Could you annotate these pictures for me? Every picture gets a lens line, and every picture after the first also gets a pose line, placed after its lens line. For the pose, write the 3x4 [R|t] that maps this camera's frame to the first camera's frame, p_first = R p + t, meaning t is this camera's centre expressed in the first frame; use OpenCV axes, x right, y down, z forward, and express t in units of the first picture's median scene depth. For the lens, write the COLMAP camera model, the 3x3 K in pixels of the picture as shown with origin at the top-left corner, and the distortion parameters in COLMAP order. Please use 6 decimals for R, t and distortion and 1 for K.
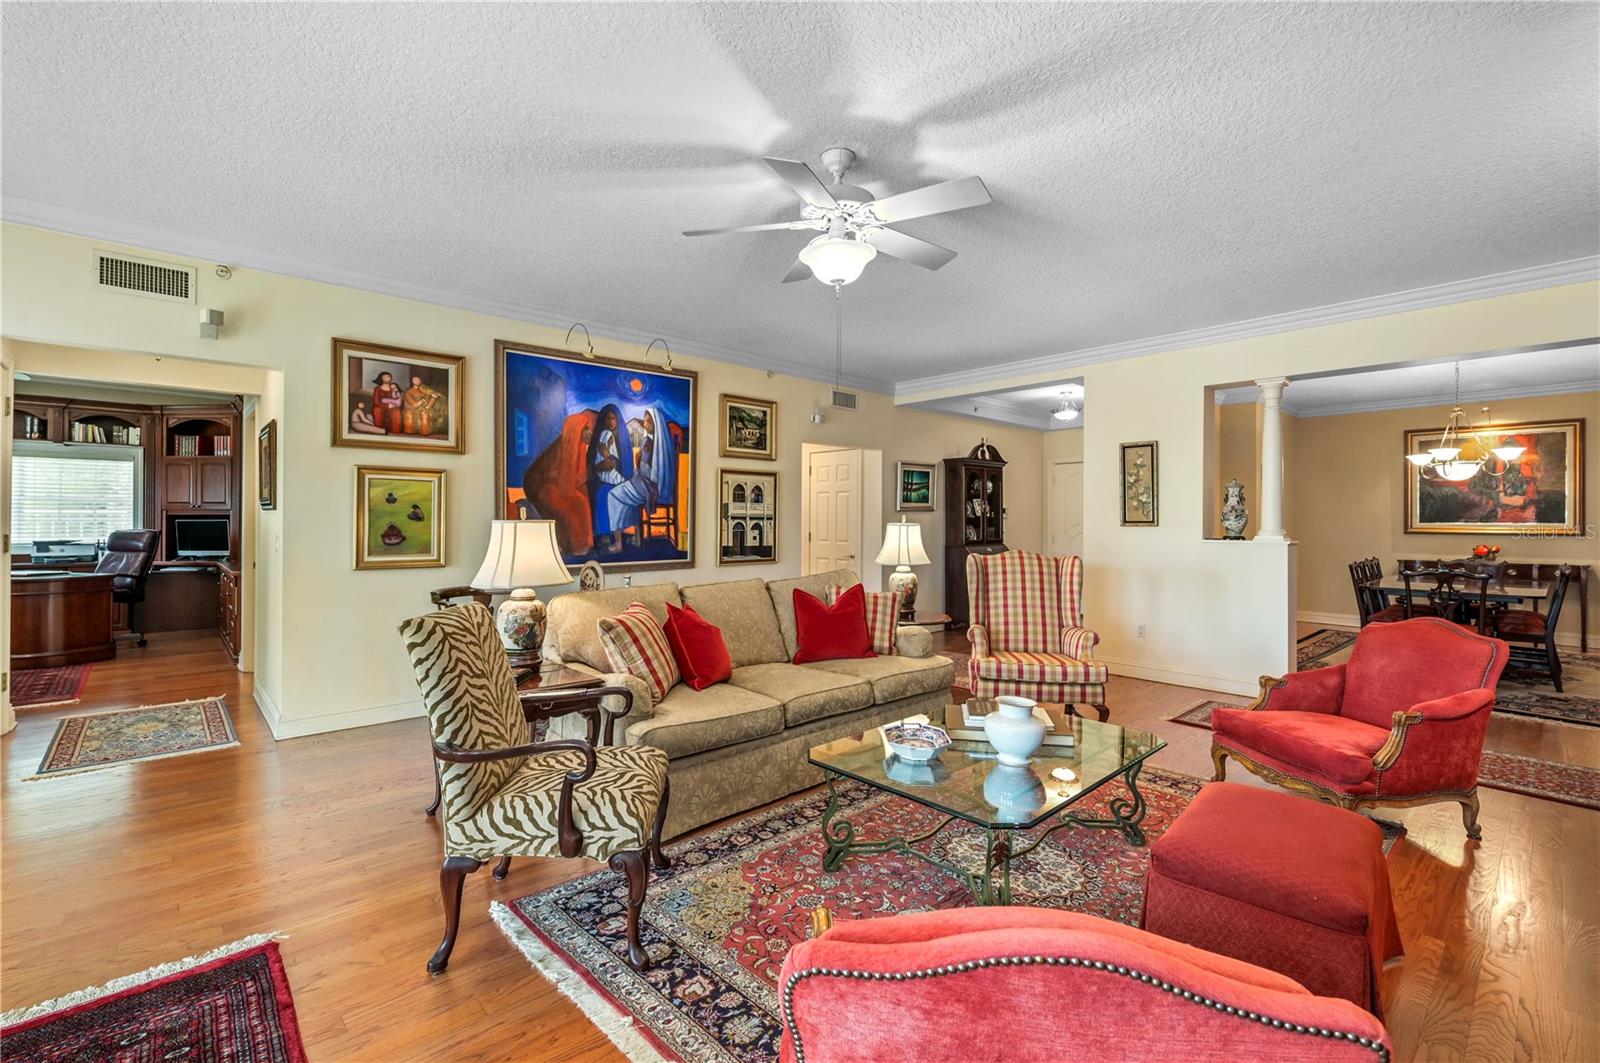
lens RADIAL K [[697.2, 0, 793.2], [0, 697.2, 522.2], [0, 0, 1]] dist [-0.002814, -0.000074]
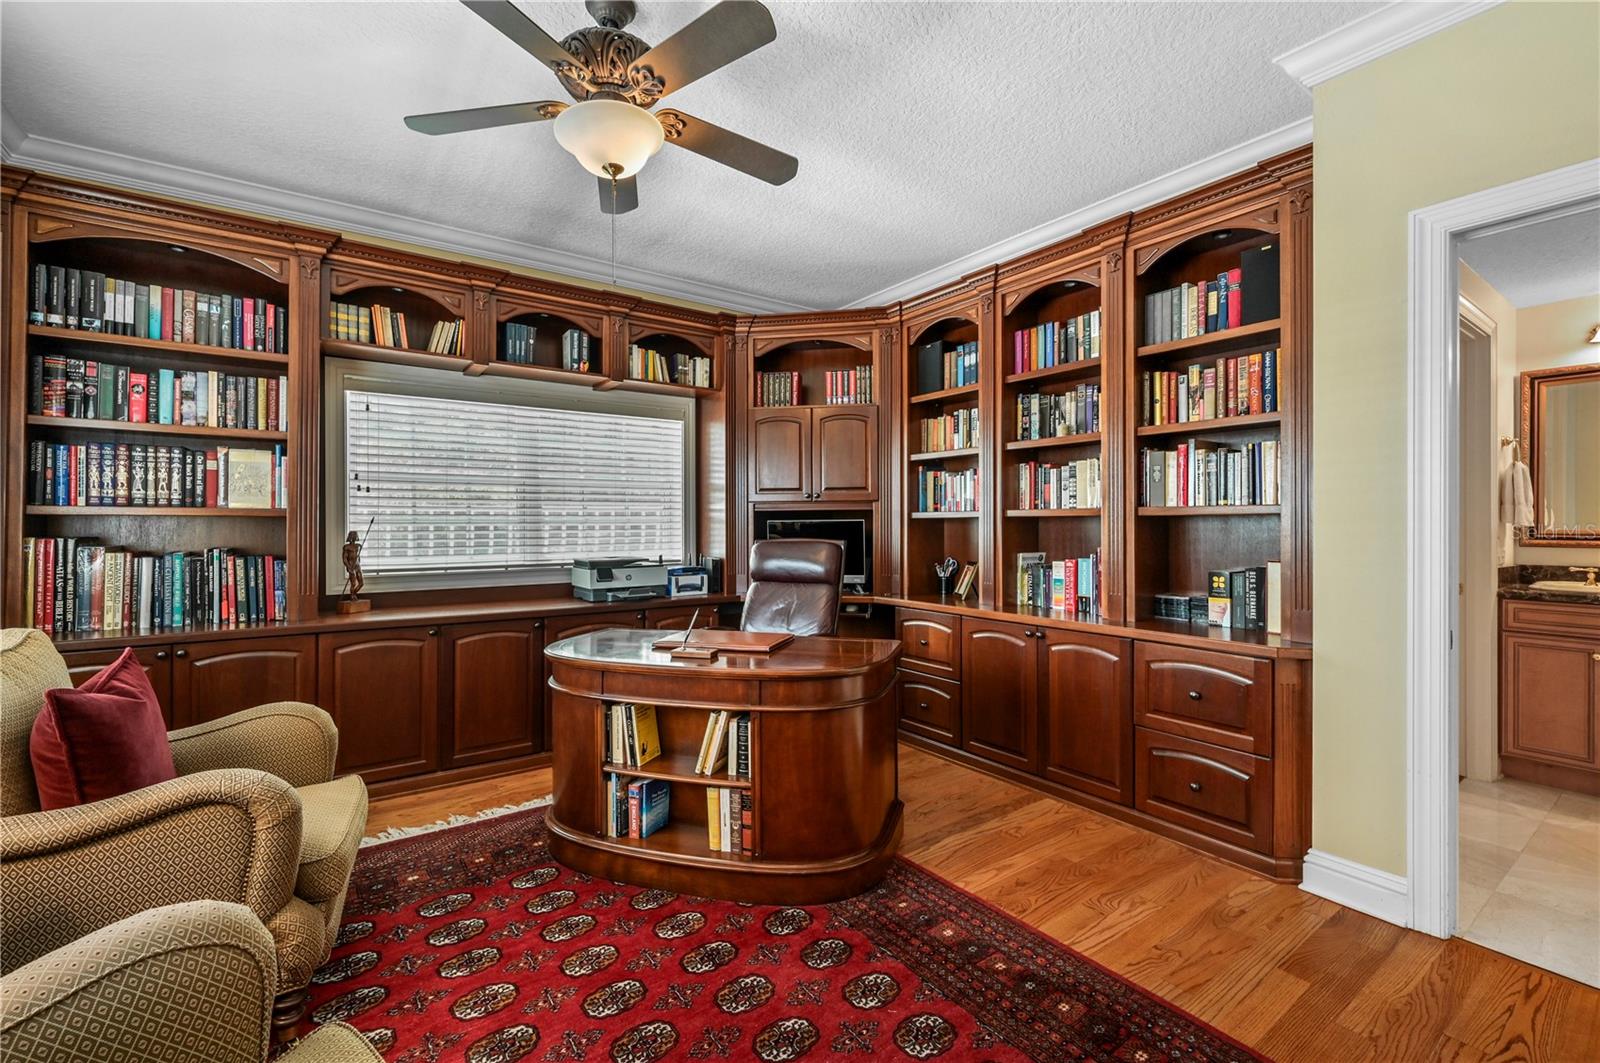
lens RADIAL K [[697.2, 0, 798.3], [0, 697.2, 520.9], [0, 0, 1]] dist [-0.002814, -0.000074]
pose [[0.995301, -0.003667, -0.096755, -0.838598], [0.003859, 0.999991, 0.001807, -0.003763], [0.096747, -0.002171, 0.995307, 0.453957]]
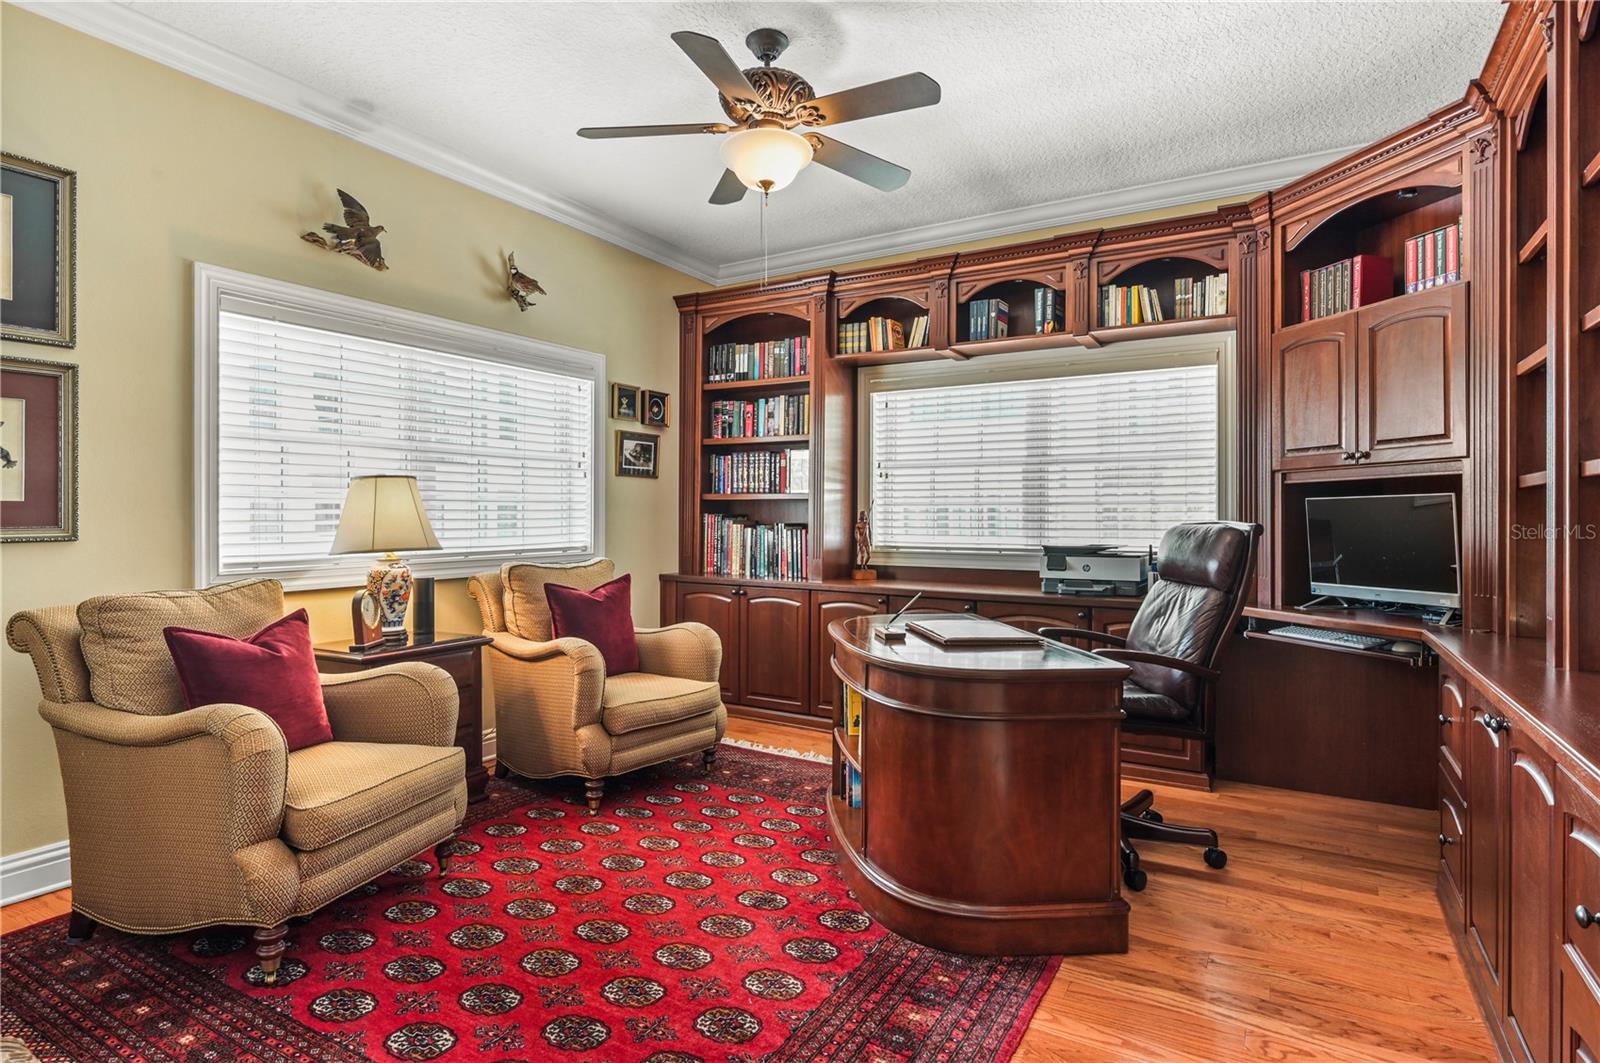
lens RADIAL K [[856.9, 0, 784.4], [0, 856.9, 510.0], [0, 0, 1]] dist [0.002152, -0.002276]
pose [[0.286512, -0.008719, -0.958037, -0.551428], [0.001300, 0.999961, -0.008712, 0.007403], [0.958076, 0.001251, 0.286512, 0.628237]]
